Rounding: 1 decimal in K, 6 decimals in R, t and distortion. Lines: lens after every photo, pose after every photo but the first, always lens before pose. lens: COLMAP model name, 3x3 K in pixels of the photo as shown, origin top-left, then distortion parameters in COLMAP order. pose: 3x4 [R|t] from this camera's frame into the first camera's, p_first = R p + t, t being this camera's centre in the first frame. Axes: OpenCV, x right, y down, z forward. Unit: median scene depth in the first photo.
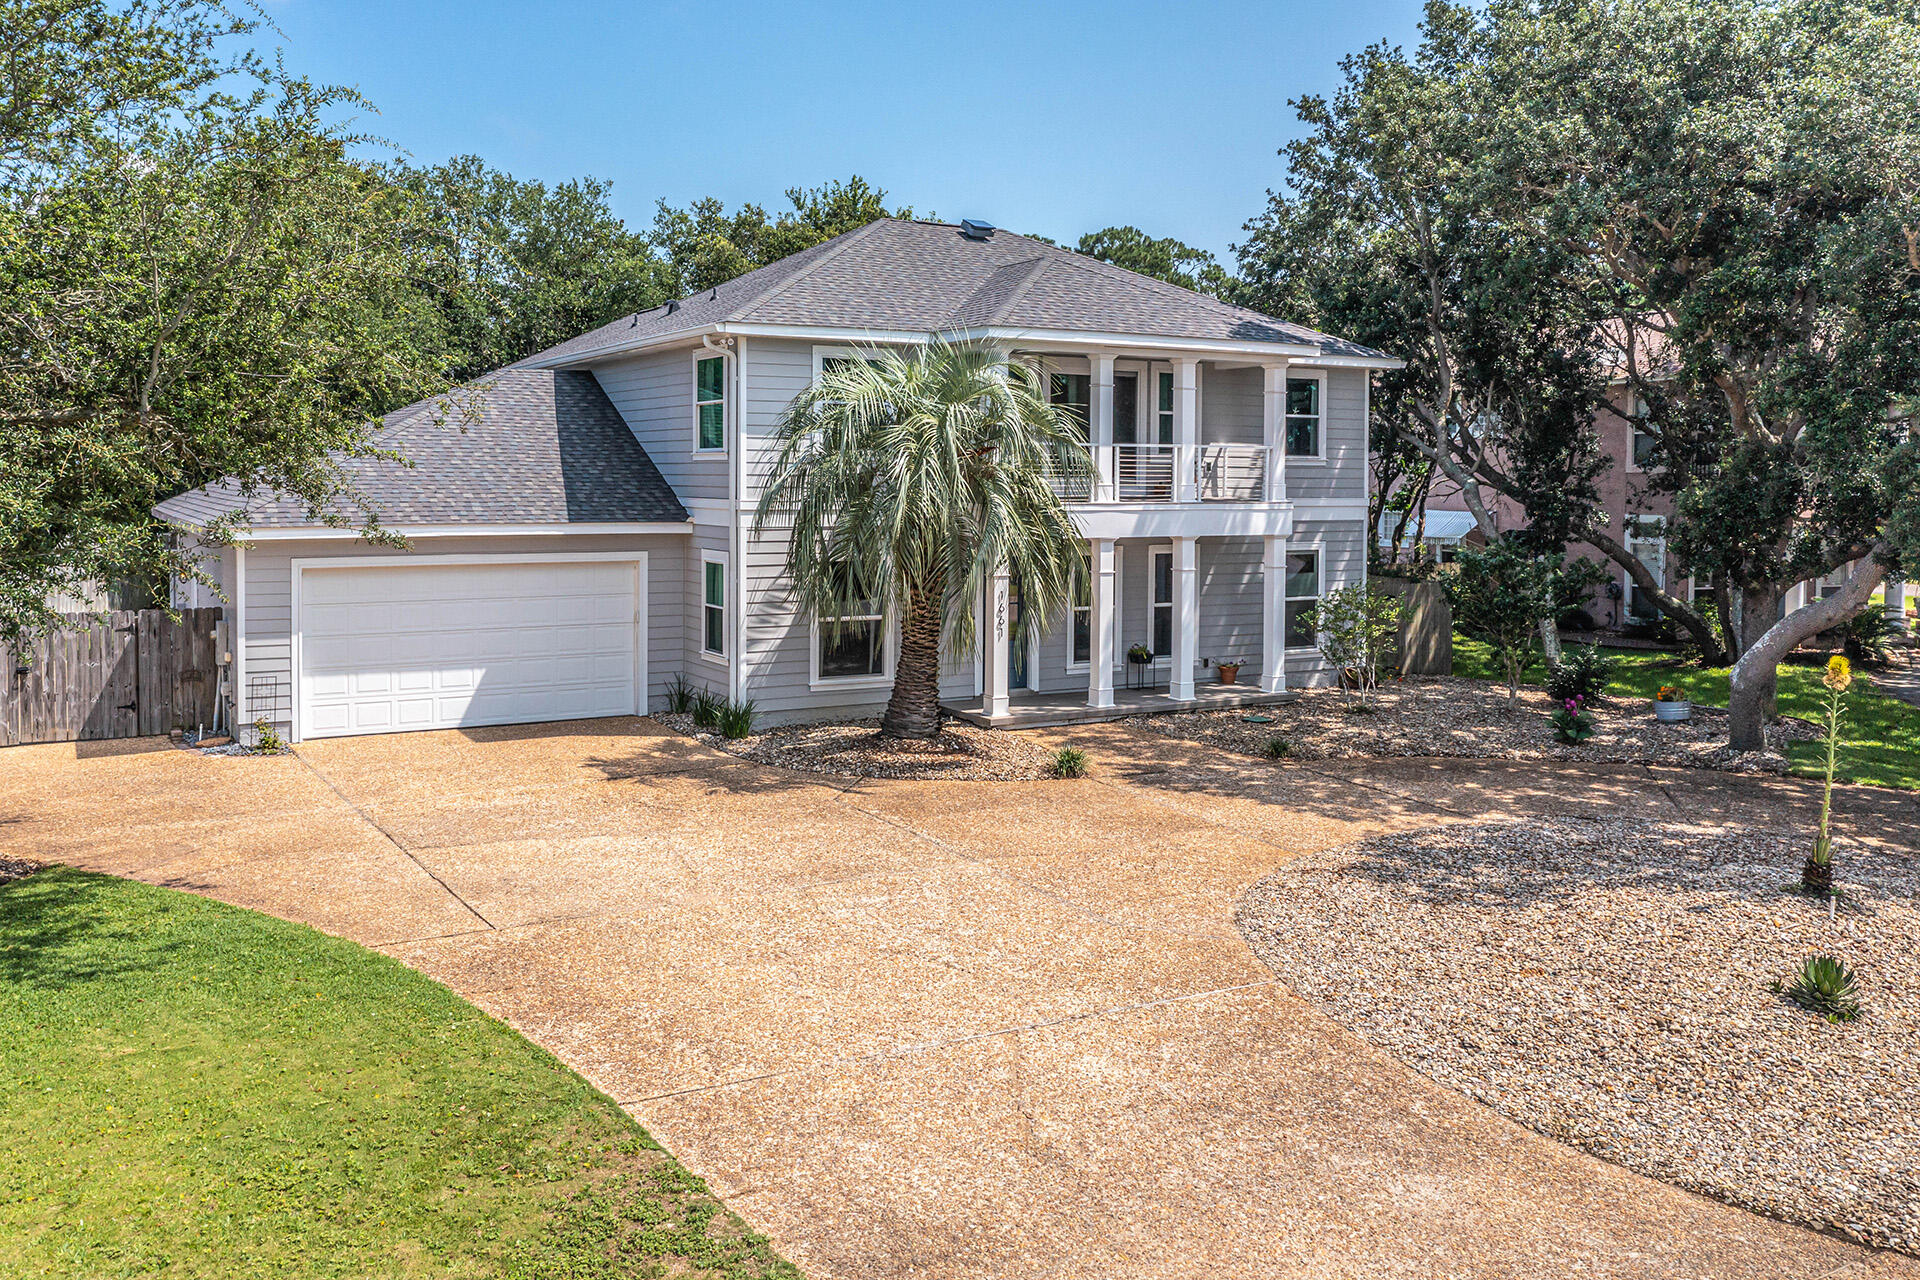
lens RADIAL K [[1558.5, 0, 952.4], [0, 1558.5, 632.1], [0, 0, 1]] dist [-0.013979, -0.016542]
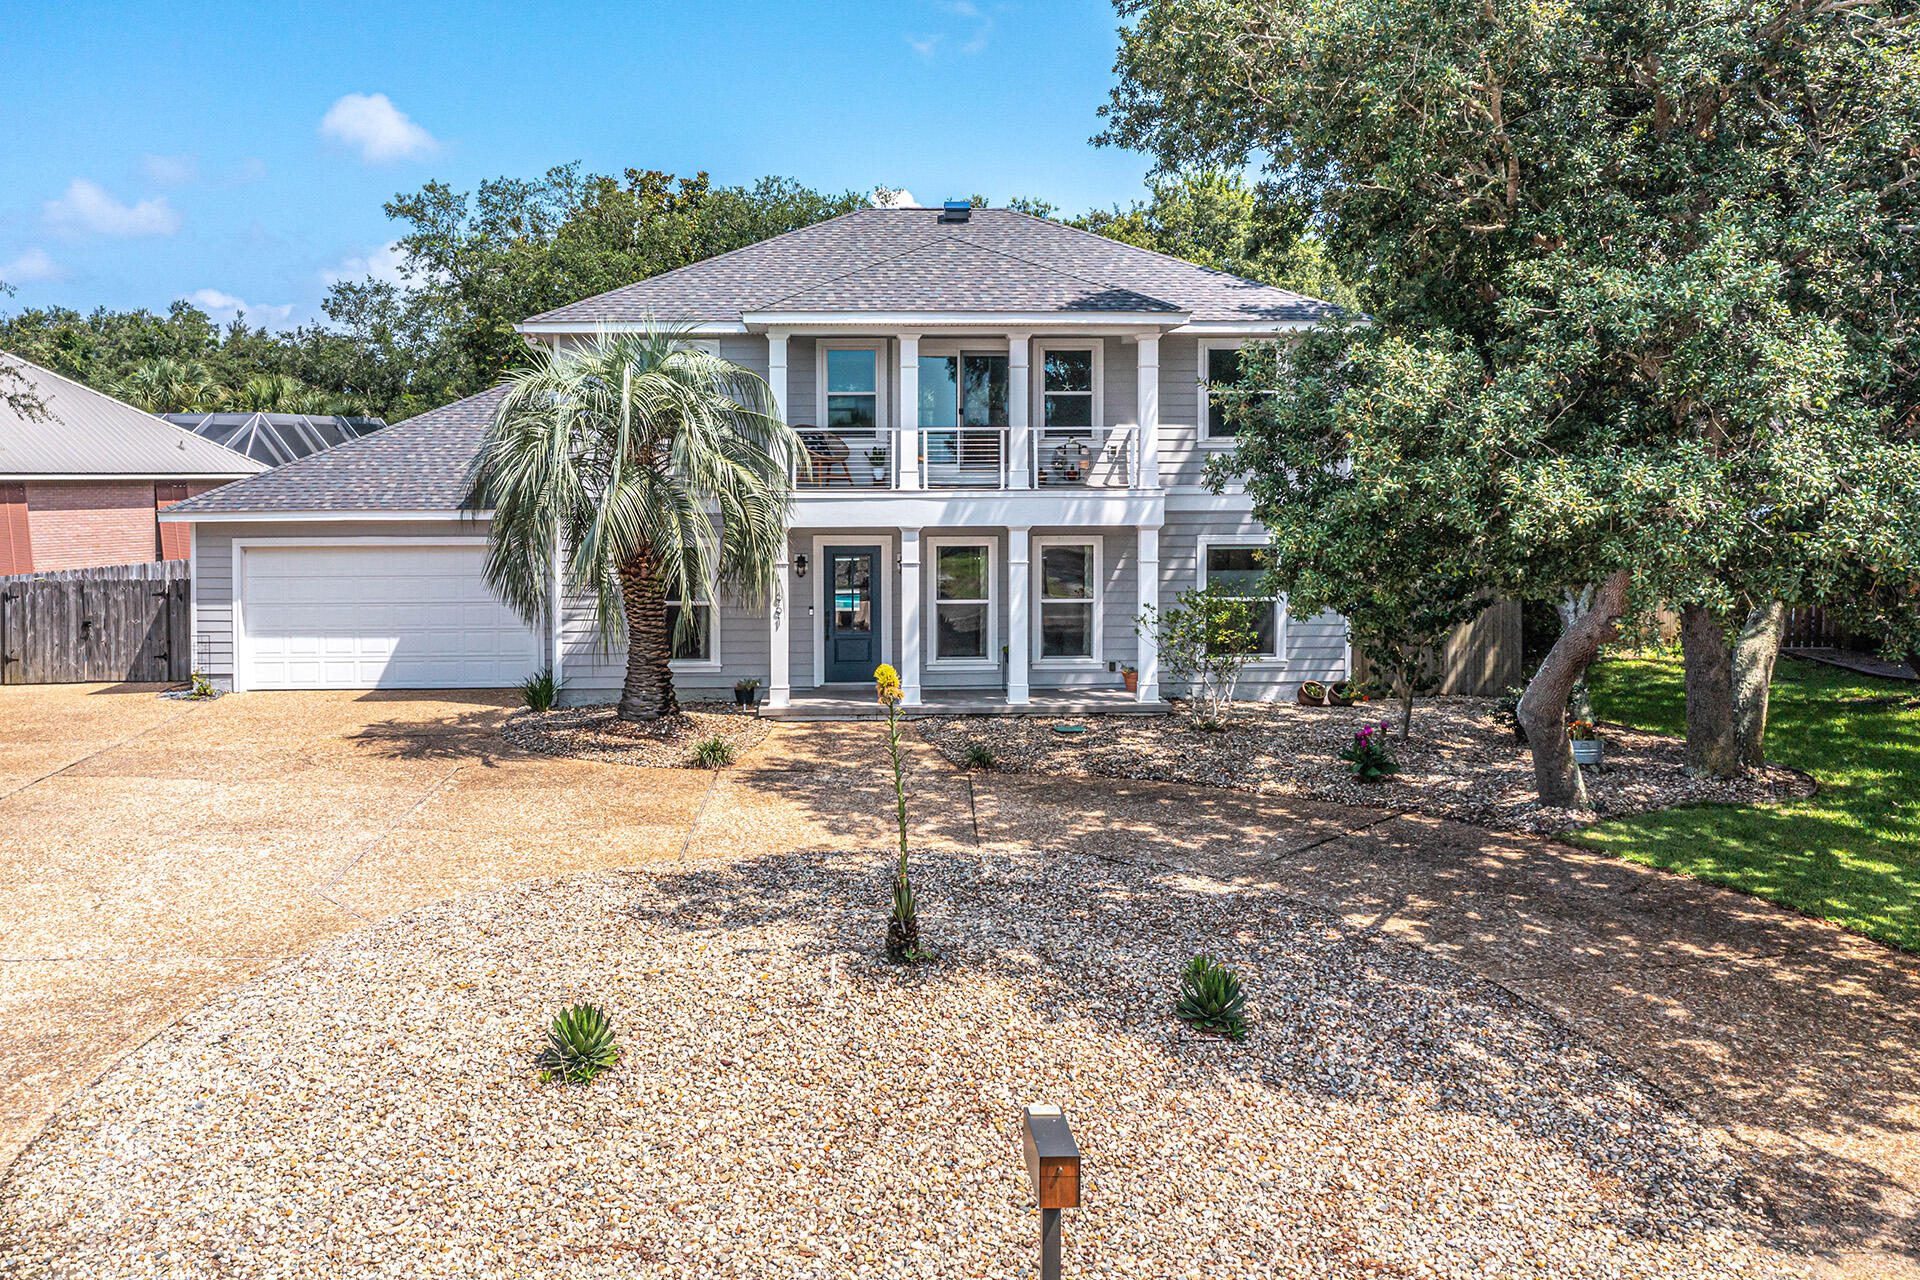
lens RADIAL K [[1558.5, 0, 952.8], [0, 1558.5, 642.5], [0, 0, 1]] dist [-0.013979, -0.016542]
pose [[0.892376, 0.040109, -0.449506, 0.579614], [-0.036238, 0.999195, 0.017216, -0.007345], [0.449834, 0.000926, 0.893111, 0.167972]]
